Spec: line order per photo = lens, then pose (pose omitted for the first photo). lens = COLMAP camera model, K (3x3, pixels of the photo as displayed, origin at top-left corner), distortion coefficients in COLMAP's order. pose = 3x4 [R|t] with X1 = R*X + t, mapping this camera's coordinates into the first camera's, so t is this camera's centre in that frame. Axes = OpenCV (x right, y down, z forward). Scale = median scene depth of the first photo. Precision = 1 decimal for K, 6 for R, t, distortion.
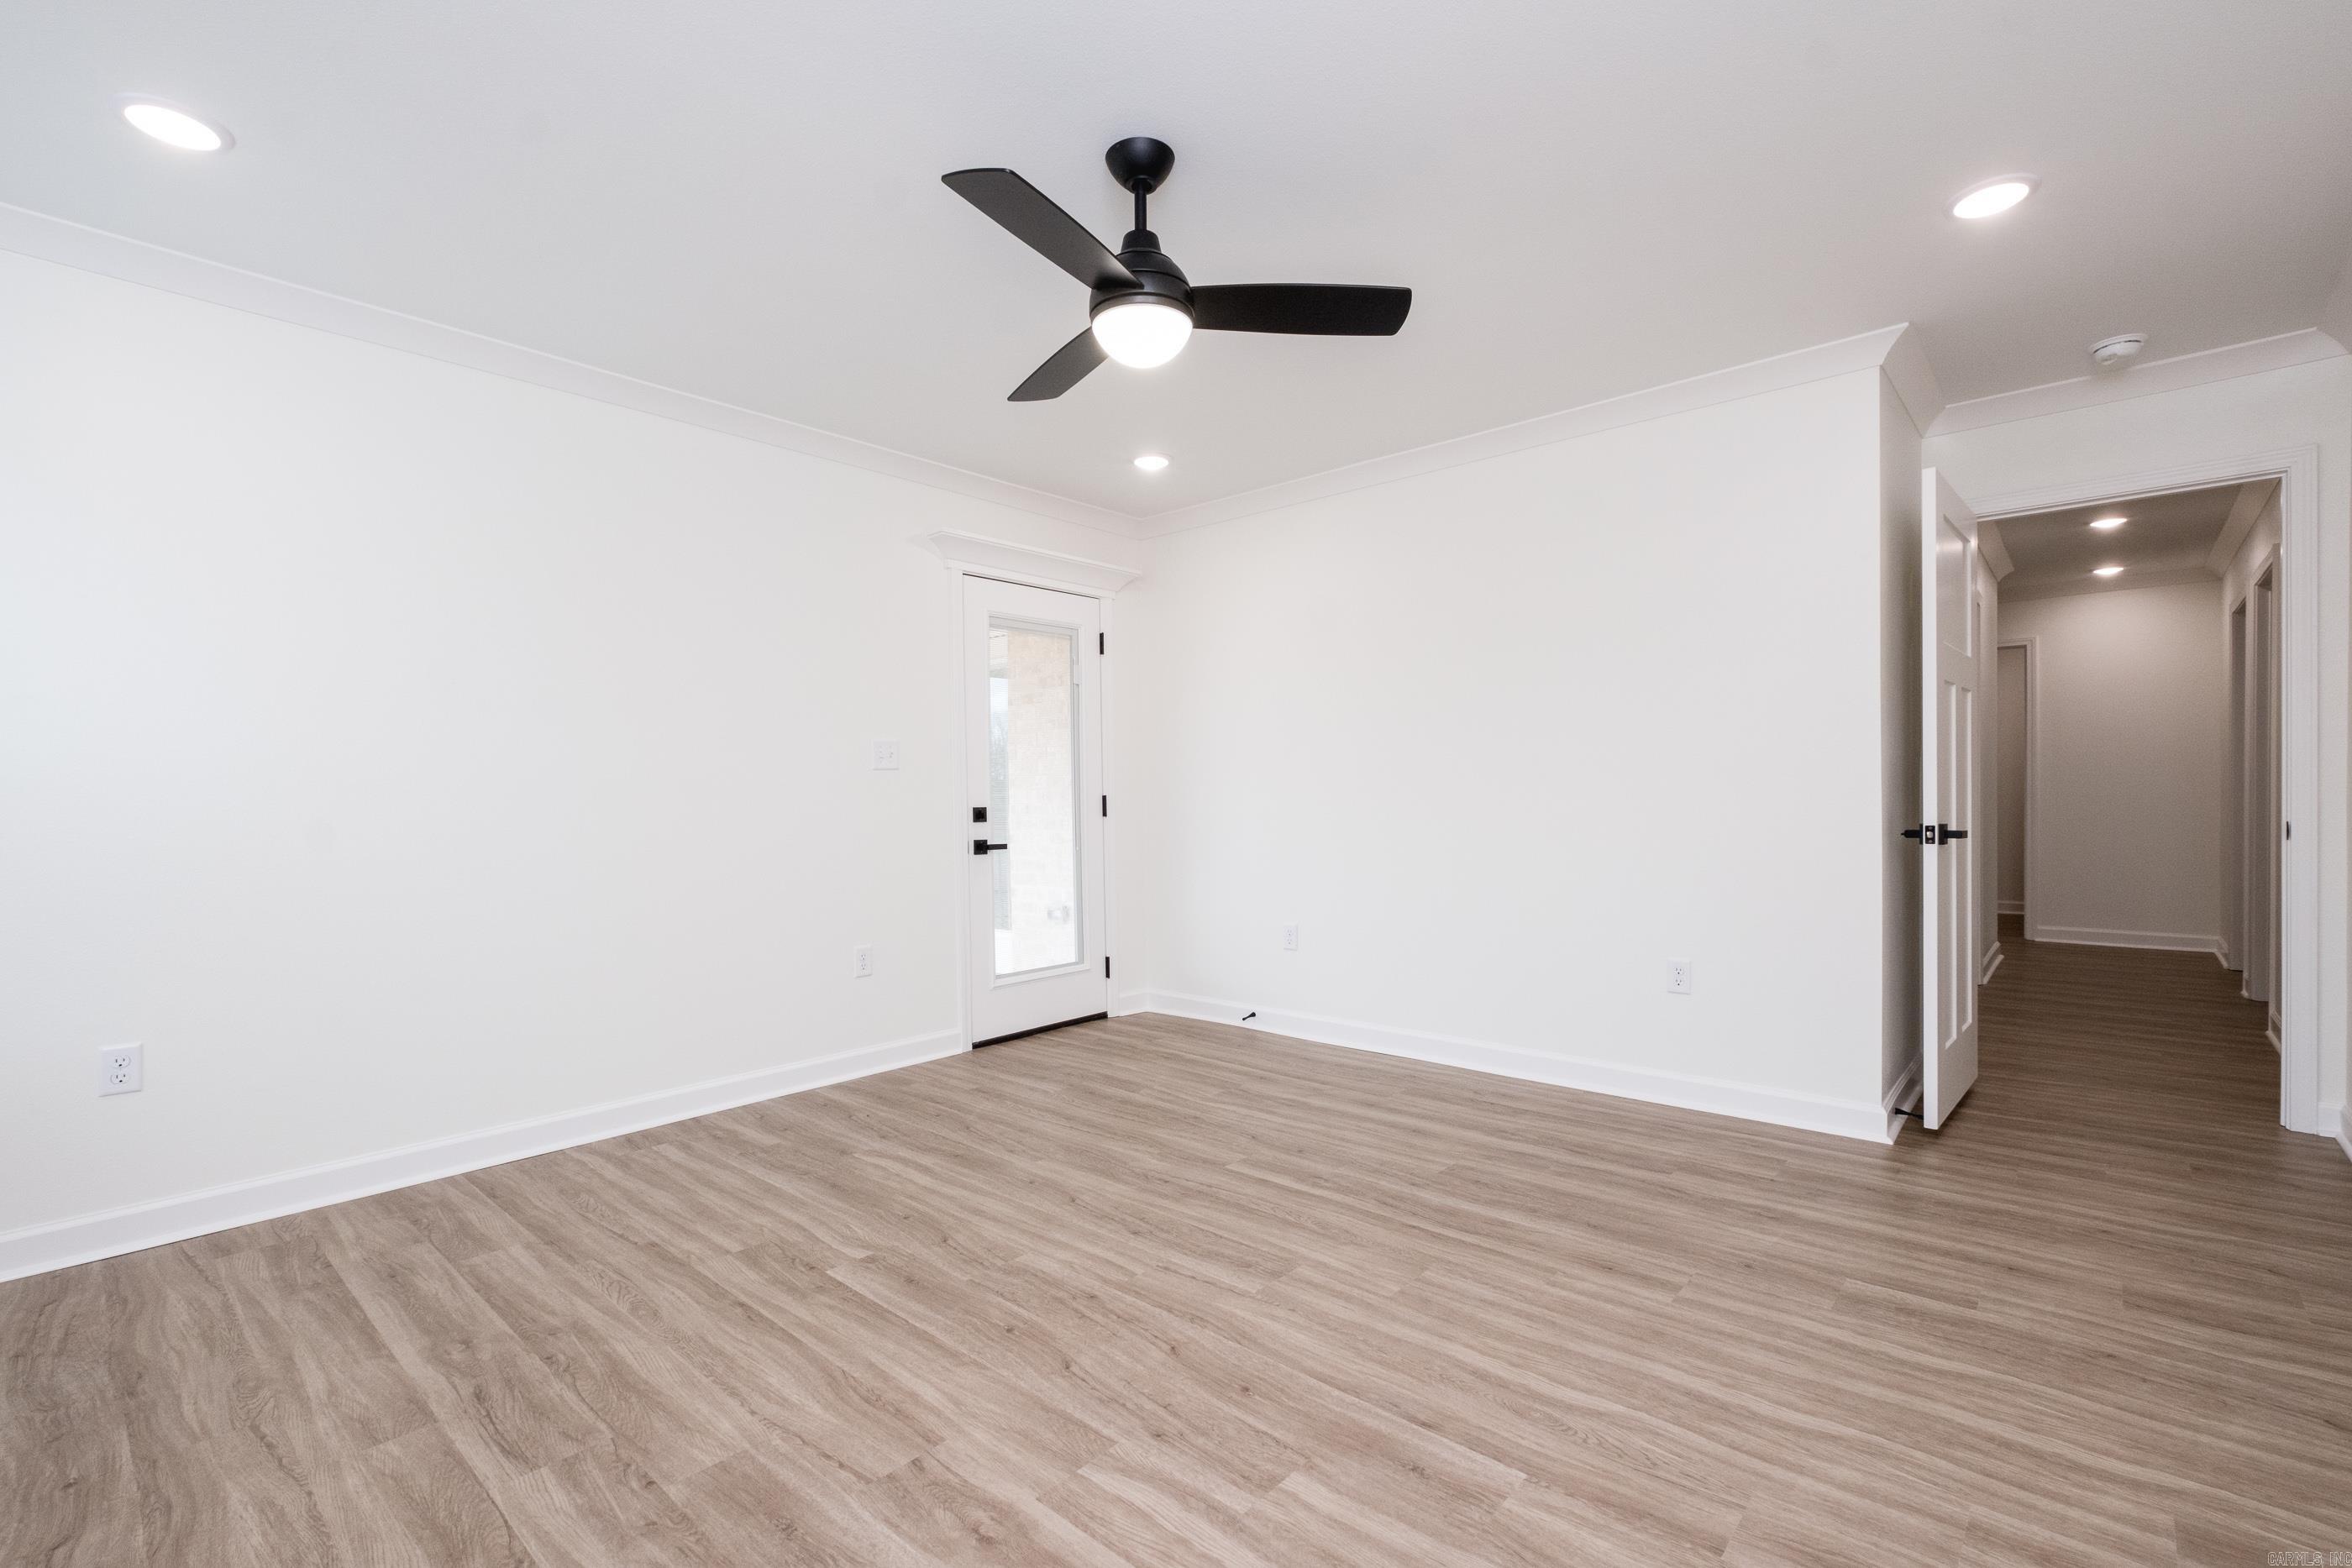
lens RADIAL K [[1025.8, 0, 1186.2], [0, 1025.8, 803.6], [0, 0, 1]] dist [0.003511, -0.000906]
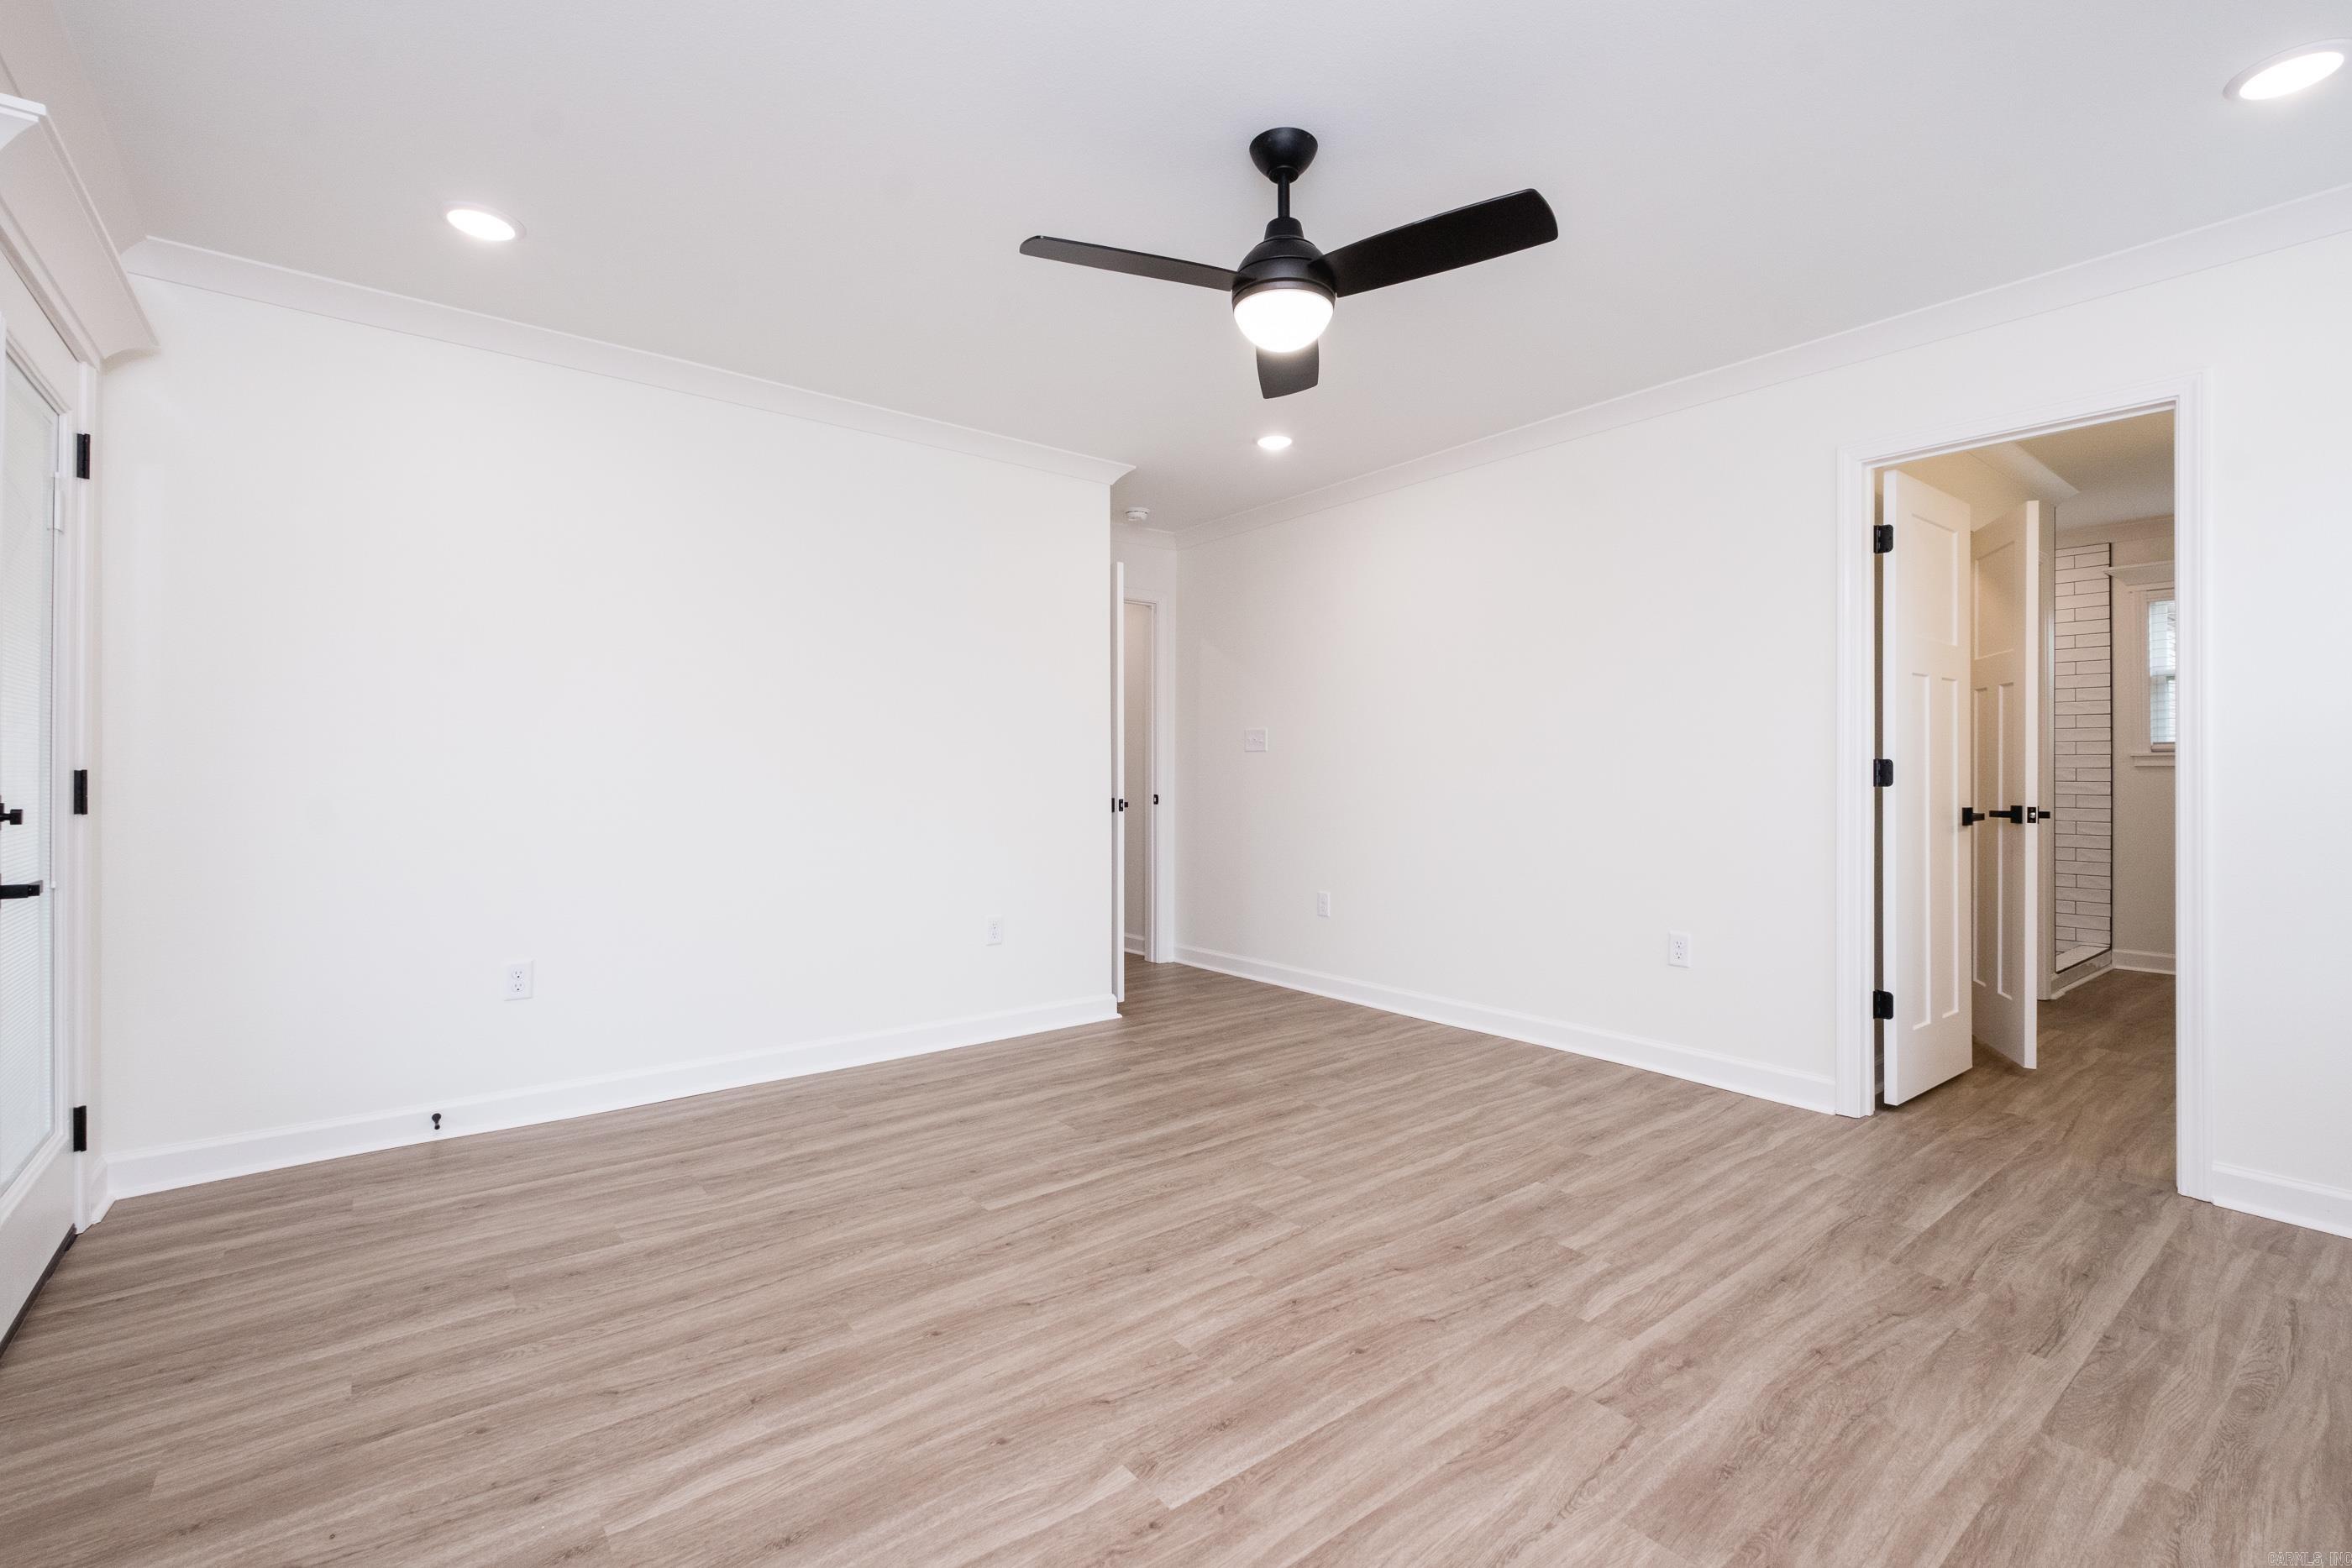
lens RADIAL K [[1025.8, 0, 1184.5], [0, 1025.8, 768.4], [0, 0, 1]] dist [0.003511, -0.000906]
pose [[0.181650, 0.014366, 0.983258, -0.855868], [0.006942, 0.999850, -0.015890, 0.003401], [-0.983339, 0.009712, 0.181523, 0.755904]]
